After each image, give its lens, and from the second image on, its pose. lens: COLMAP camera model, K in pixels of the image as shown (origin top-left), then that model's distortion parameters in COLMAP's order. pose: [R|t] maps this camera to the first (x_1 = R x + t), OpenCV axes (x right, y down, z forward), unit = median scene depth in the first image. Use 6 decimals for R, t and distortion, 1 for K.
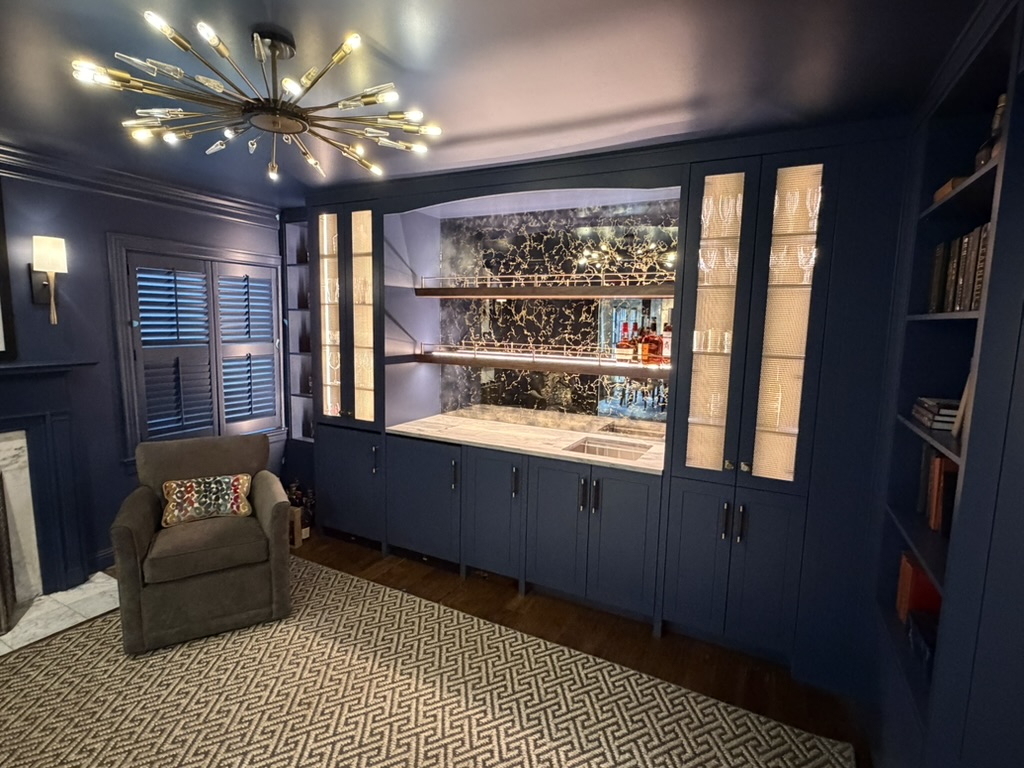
lens RADIAL K [[520.2, 0, 510.6], [0, 520.2, 384.7], [0, 0, 1]] dist [0.000343, -0.000783]
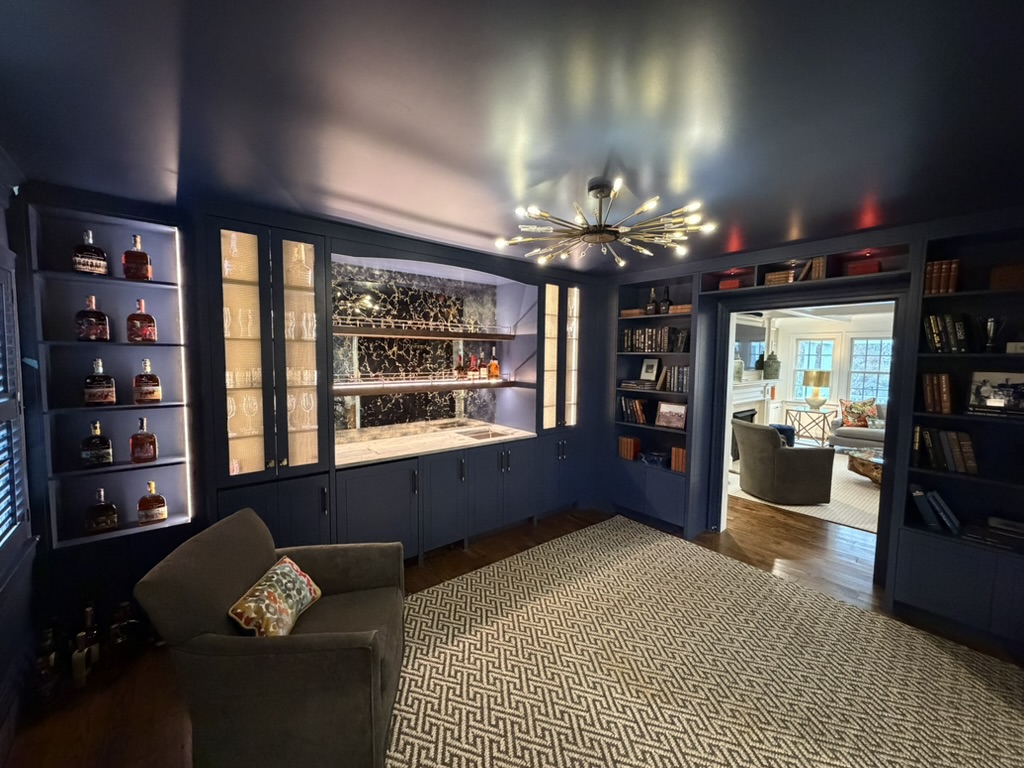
lens RADIAL K [[407.2, 0, 510.5], [0, 407.2, 384.6], [0, 0, 1]] dist [0.001263, -0.000246]
pose [[0.384909, -0.084817, 0.919049, -0.832618], [0.110242, 0.992865, 0.045459, -0.069406], [-0.916347, 0.083820, 0.391513, 0.380659]]
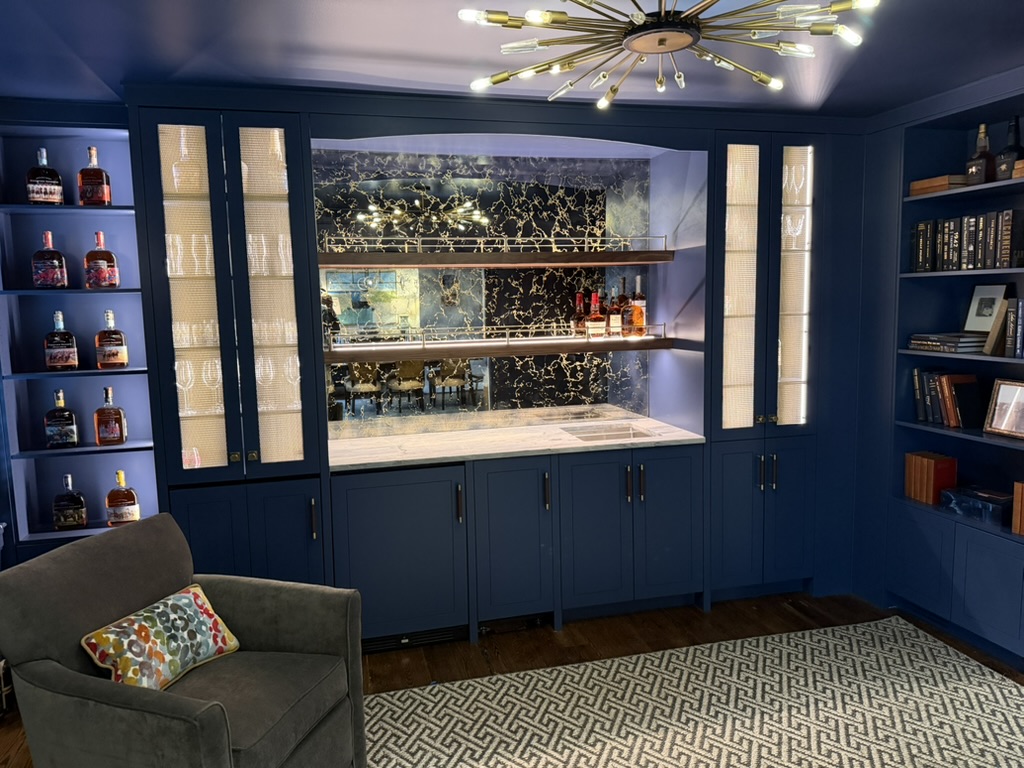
lens RADIAL K [[715.0, 0, 510.6], [0, 715.0, 385.4], [0, 0, 1]] dist [0.082696, -0.117141]
pose [[0.737830, -0.116804, 0.664804, -0.676349], [0.120858, 0.991858, 0.040132, -0.026249], [-0.664079, 0.050736, 0.745939, 0.169035]]
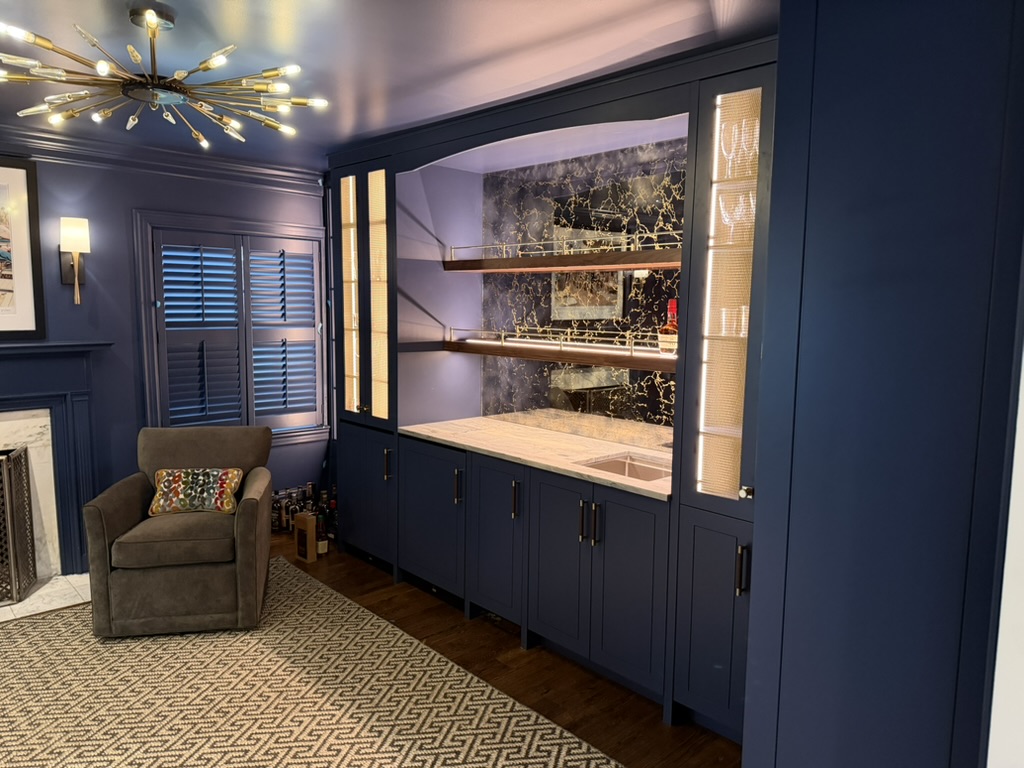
lens RADIAL K [[715.0, 0, 510.6], [0, 715.0, 385.4], [0, 0, 1]] dist [0.082696, -0.117141]
pose [[0.945541, 0.030871, -0.324036, 0.312628], [-0.035397, 0.999341, -0.008083, 0.018270], [0.323573, 0.019112, 0.946010, -0.038122]]
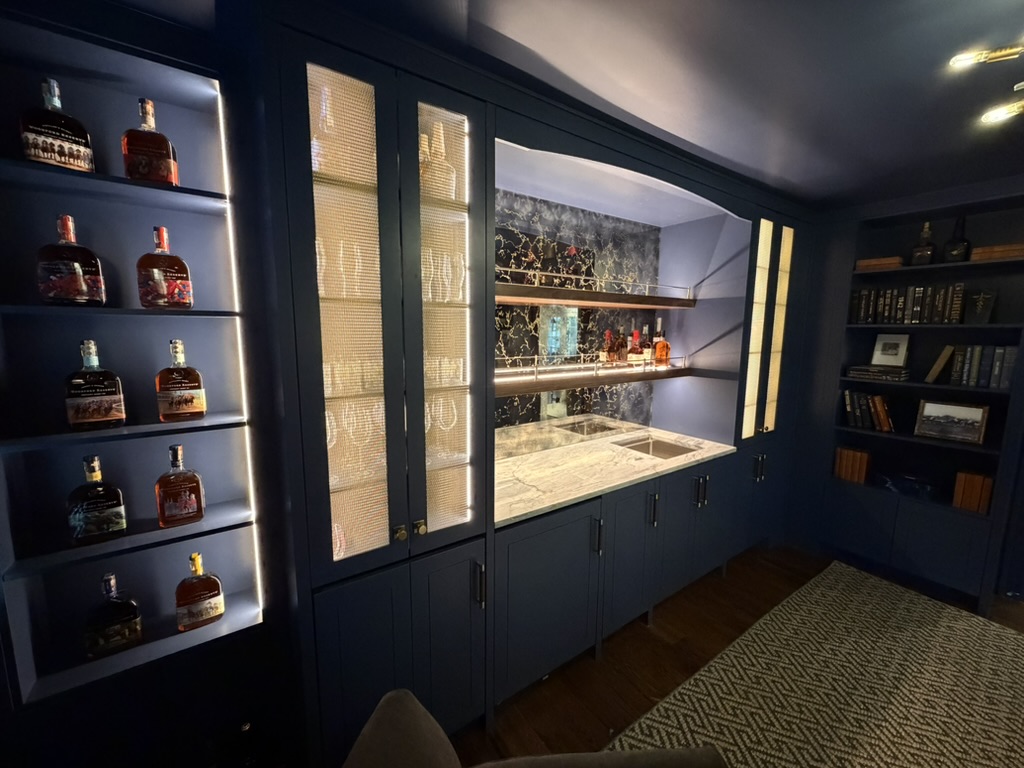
lens RADIAL K [[407.2, 0, 510.5], [0, 407.2, 384.6], [0, 0, 1]] dist [0.001263, -0.000246]
pose [[0.455549, -0.138404, 0.879386, -0.620824], [0.112547, 0.988868, 0.097332, -0.111510], [-0.883068, 0.054633, 0.466054, 0.780547]]
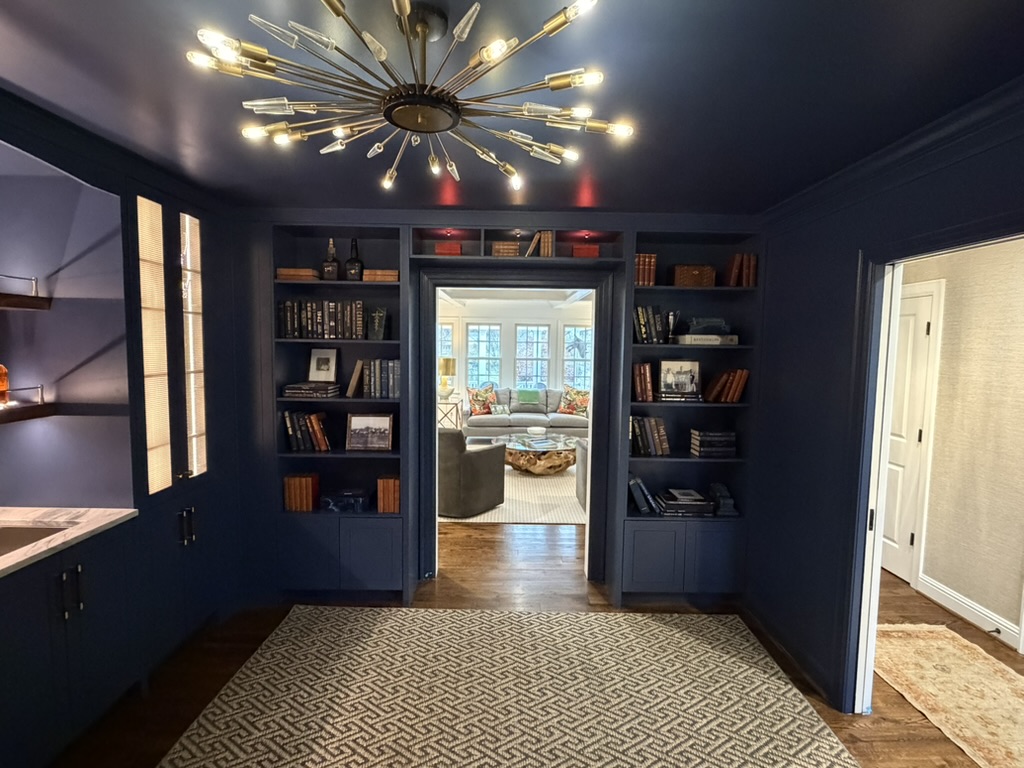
lens RADIAL K [[520.2, 0, 510.6], [0, 520.2, 384.7], [0, 0, 1]] dist [0.000343, -0.000783]
pose [[-0.468452, -0.097347, 0.878110, -0.598844], [0.083876, 0.984522, 0.153890, -0.101725], [-0.879499, 0.145743, -0.453036, 0.622113]]
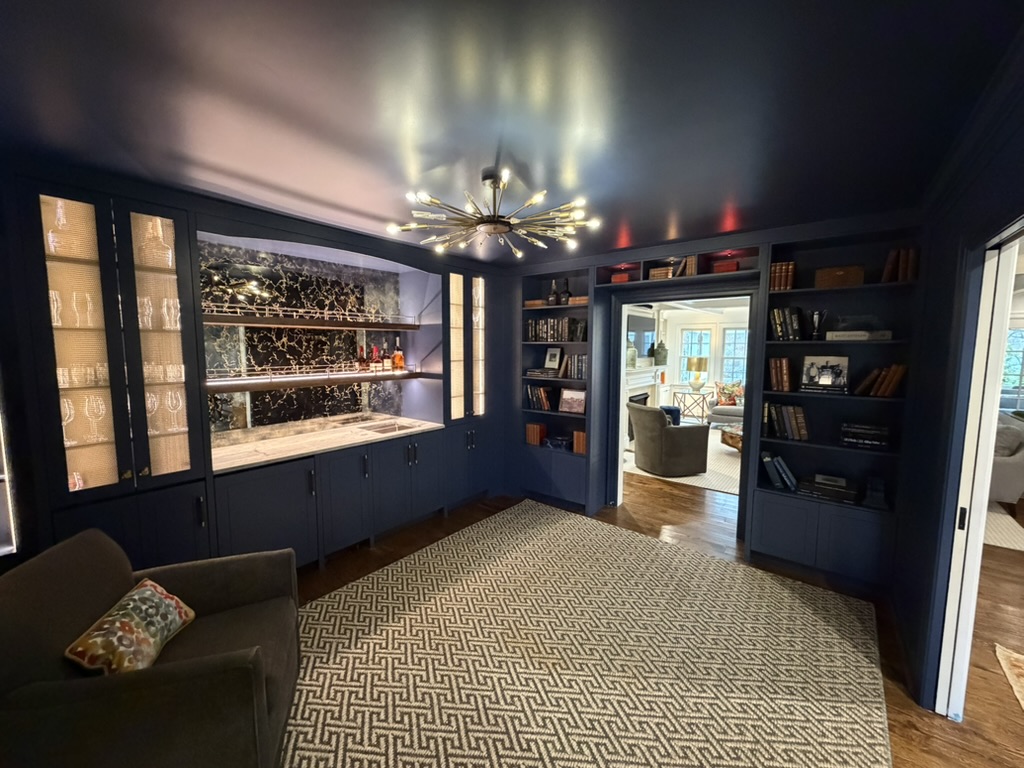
lens RADIAL K [[407.2, 0, 510.5], [0, 407.2, 384.6], [0, 0, 1]] dist [0.001263, -0.000246]
pose [[0.185869, -0.114609, 0.975867, -0.825412], [0.121573, 0.988225, 0.092905, -0.065970], [-0.975024, 0.101371, 0.197614, 0.357986]]
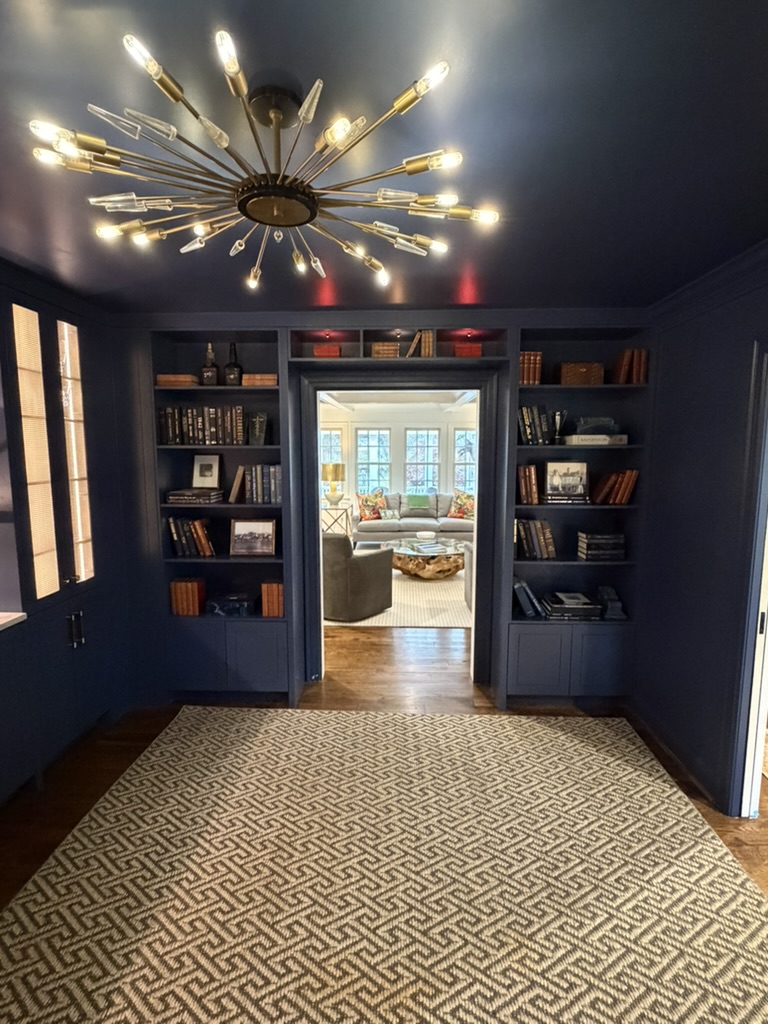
lens RADIAL K [[520.2, 0, 382.5], [0, 520.2, 514.0], [0, 0, 1]] dist [0.000343, -0.000783]
pose [[-0.431040, -0.133920, 0.892339, -0.602619], [0.101630, 0.975427, 0.195481, -0.096202], [-0.896591, 0.174948, -0.406838, 0.597906]]
